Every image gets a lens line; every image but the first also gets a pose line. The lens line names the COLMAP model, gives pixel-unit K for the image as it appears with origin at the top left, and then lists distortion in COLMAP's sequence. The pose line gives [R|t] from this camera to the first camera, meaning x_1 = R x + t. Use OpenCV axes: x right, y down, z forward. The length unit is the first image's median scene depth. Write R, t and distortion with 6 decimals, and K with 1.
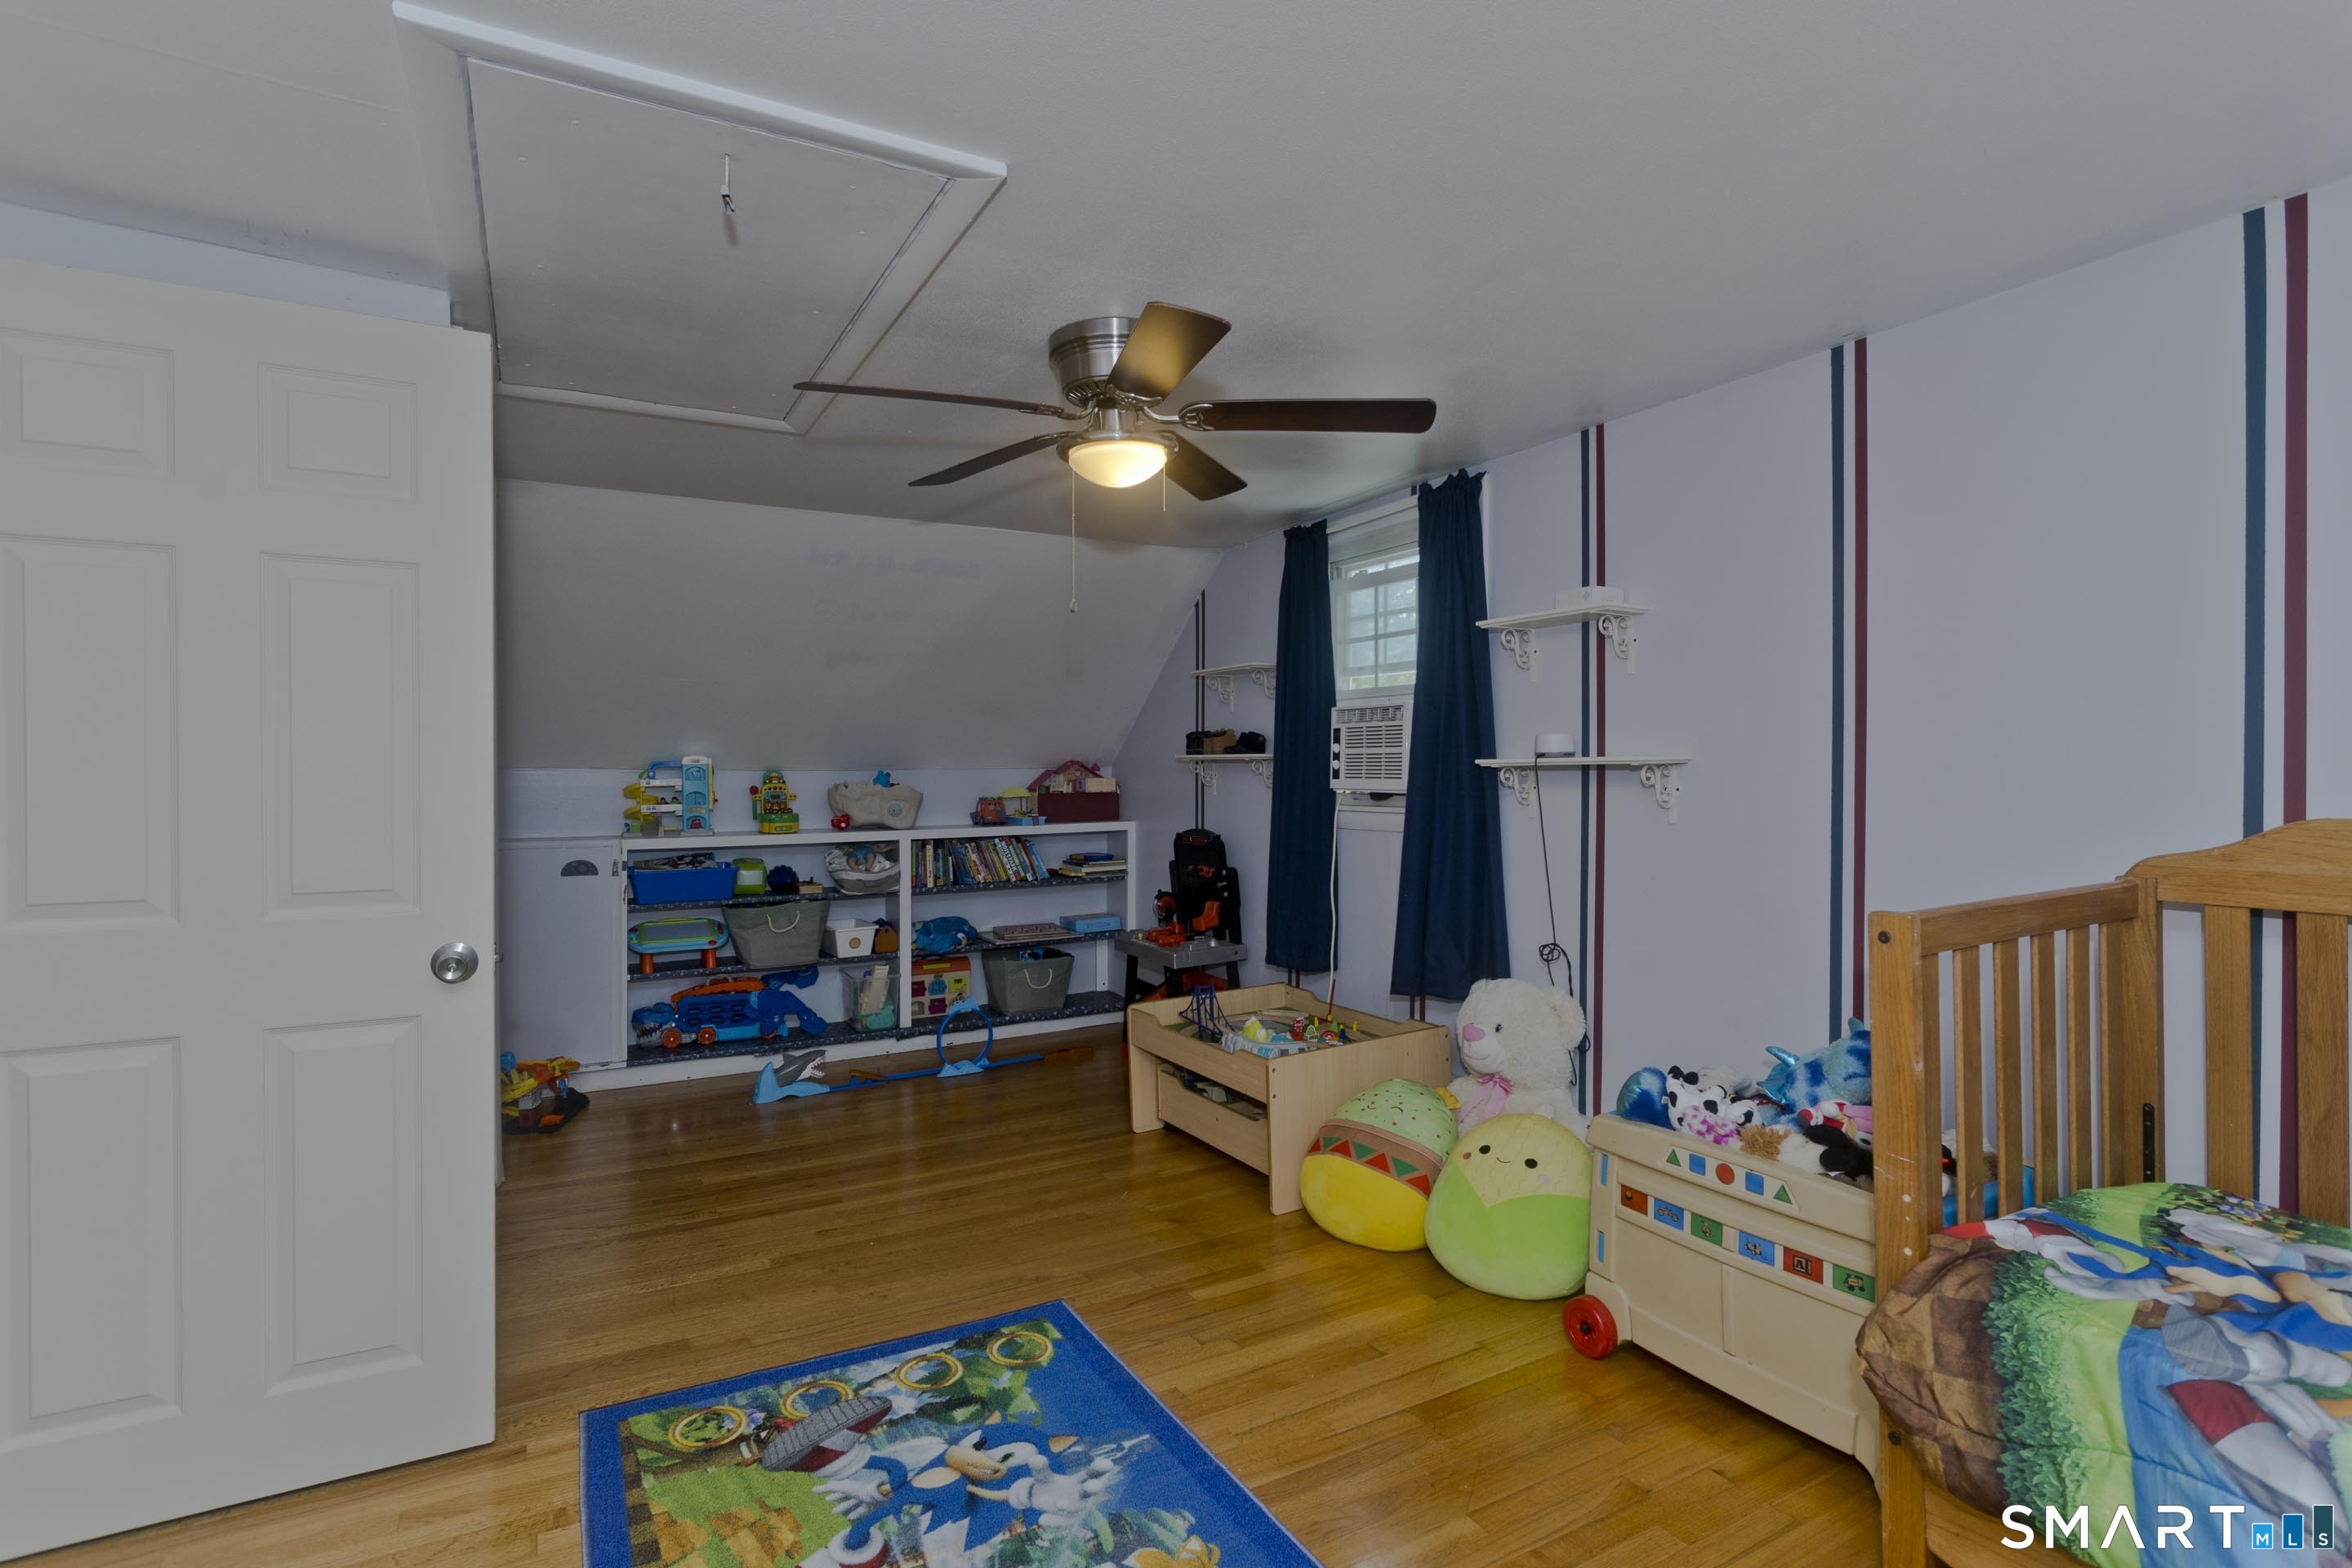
lens RADIAL K [[1131.2, 0, 1147.0], [0, 1131.2, 721.9], [0, 0, 1]] dist [0.007333, 0.000060]
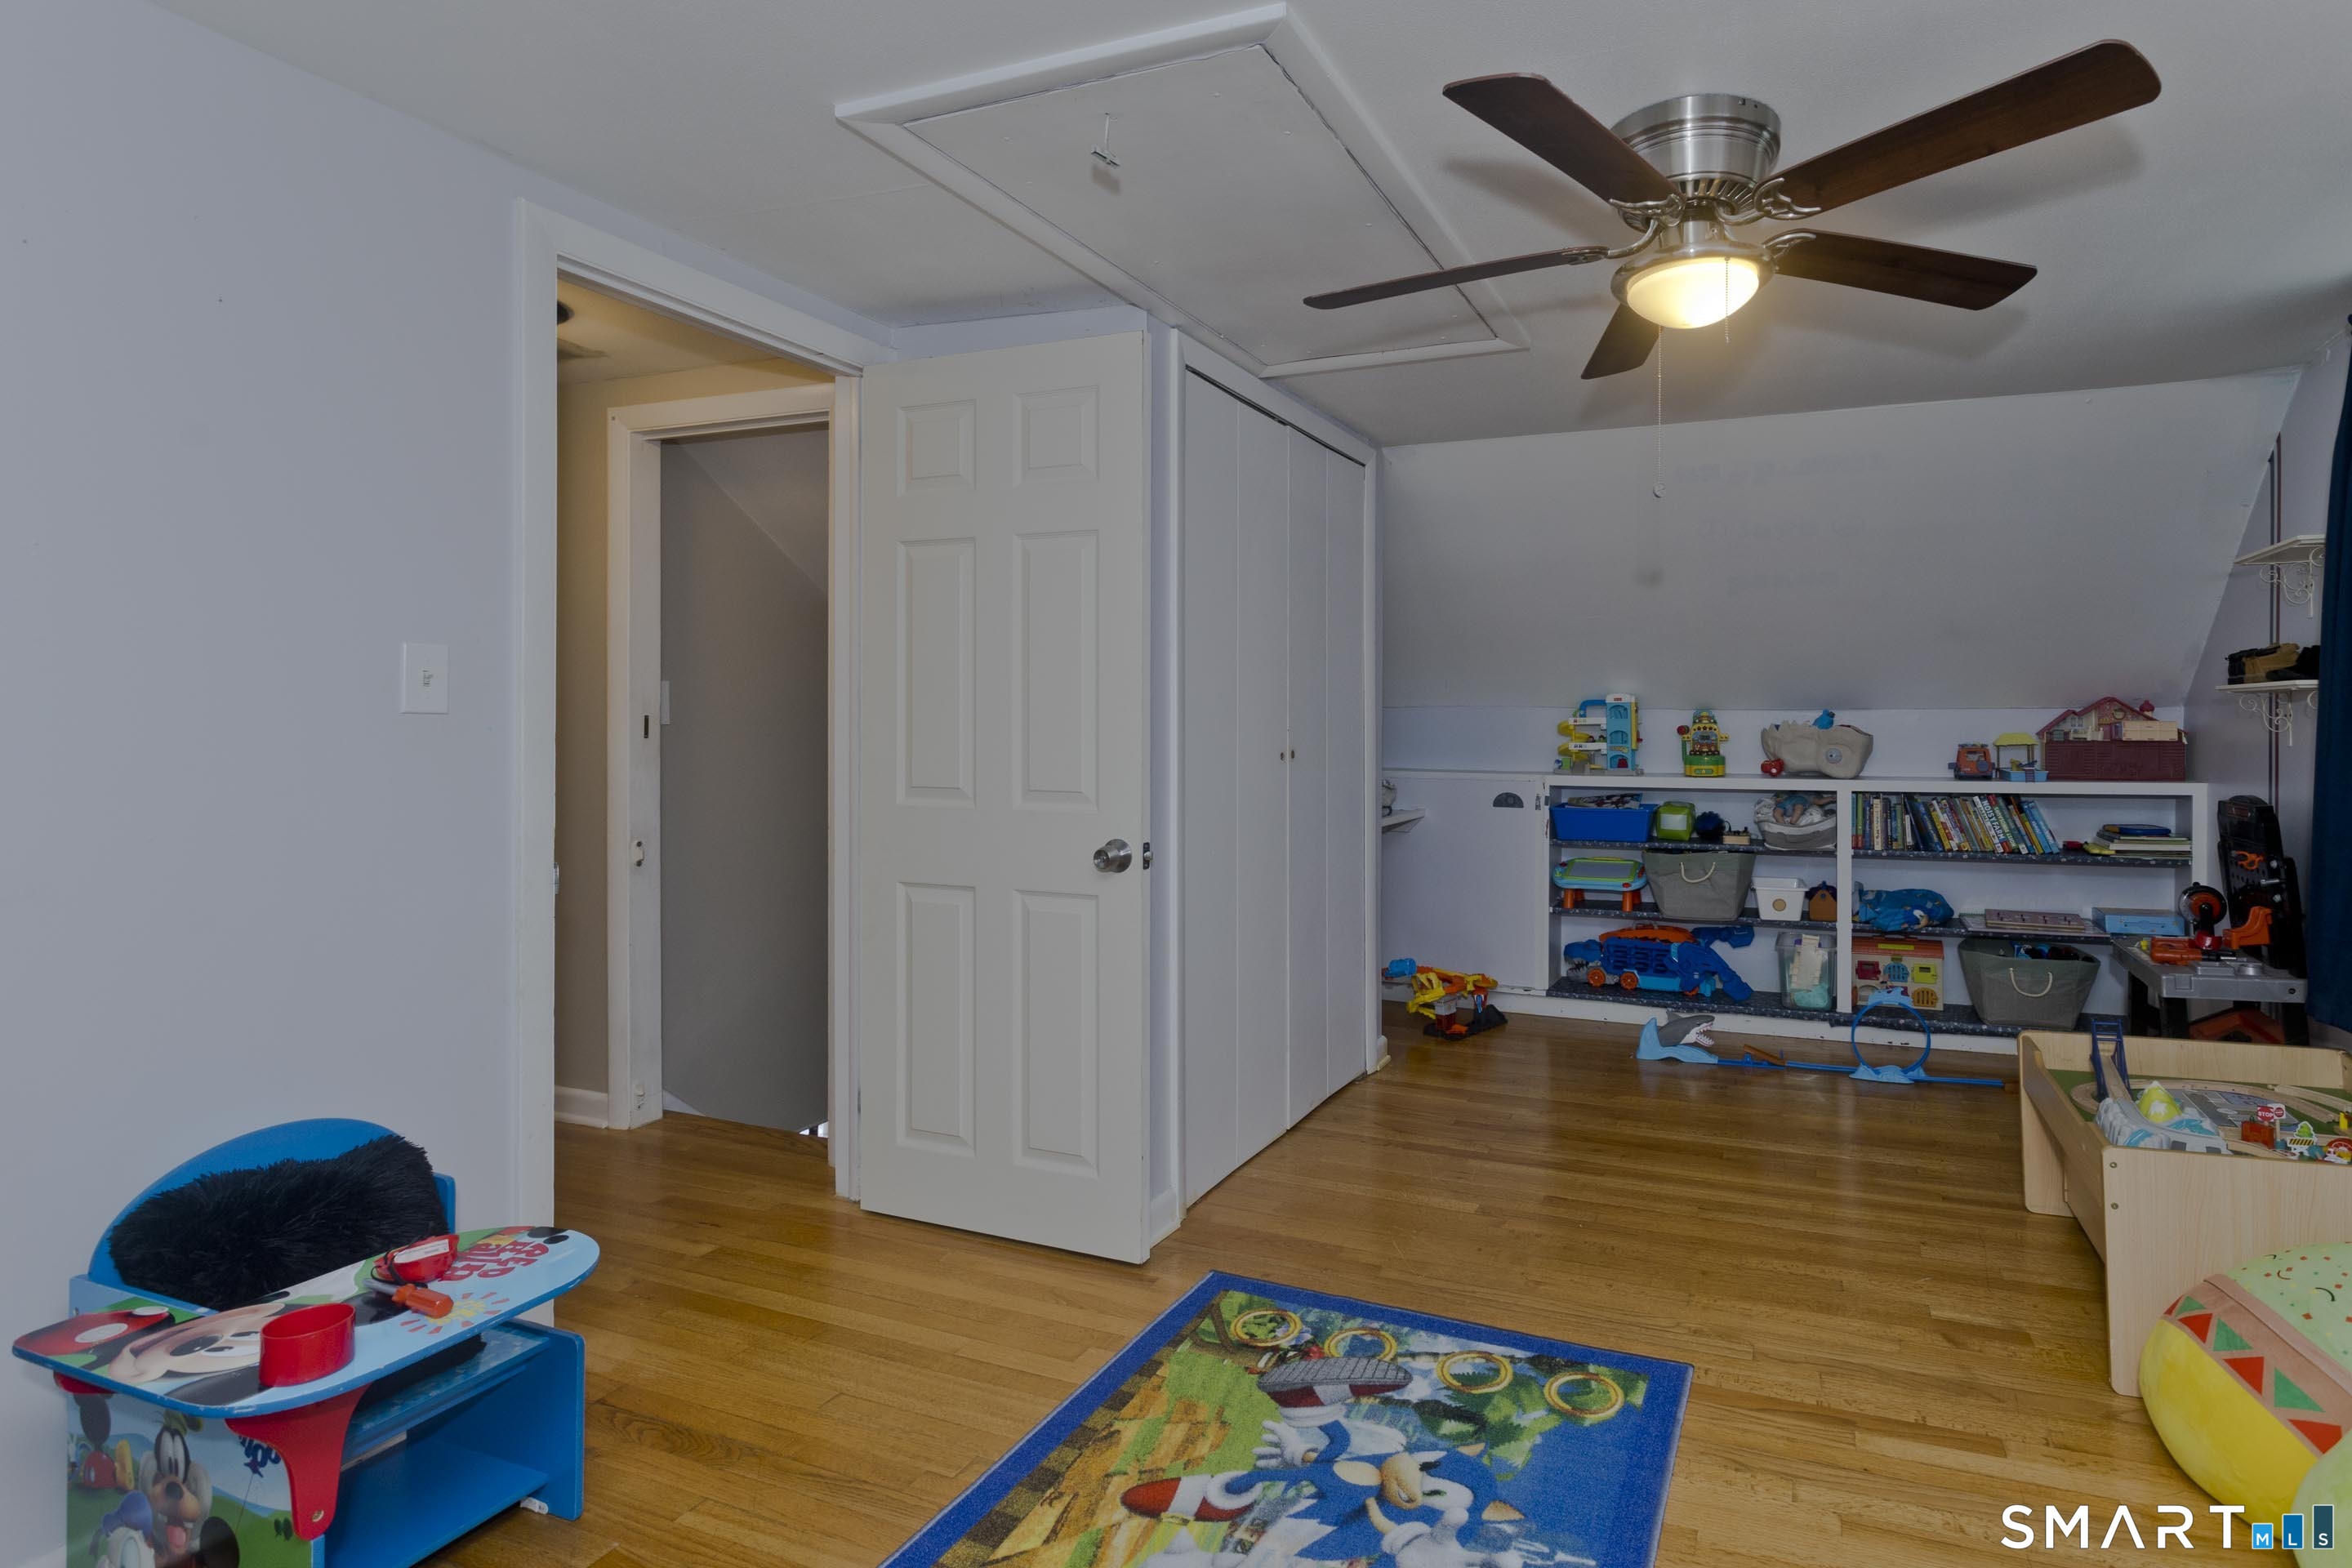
lens RADIAL K [[1174.2, 0, 1373.3], [0, 1174.2, 684.8], [0, 0, 1]] dist [0.001060, -0.000534]
pose [[0.663432, -0.017504, -0.748032, 0.358347], [0.026427, 0.999651, 0.000047, 0.027008], [0.747770, -0.019799, 0.663663, 0.270948]]
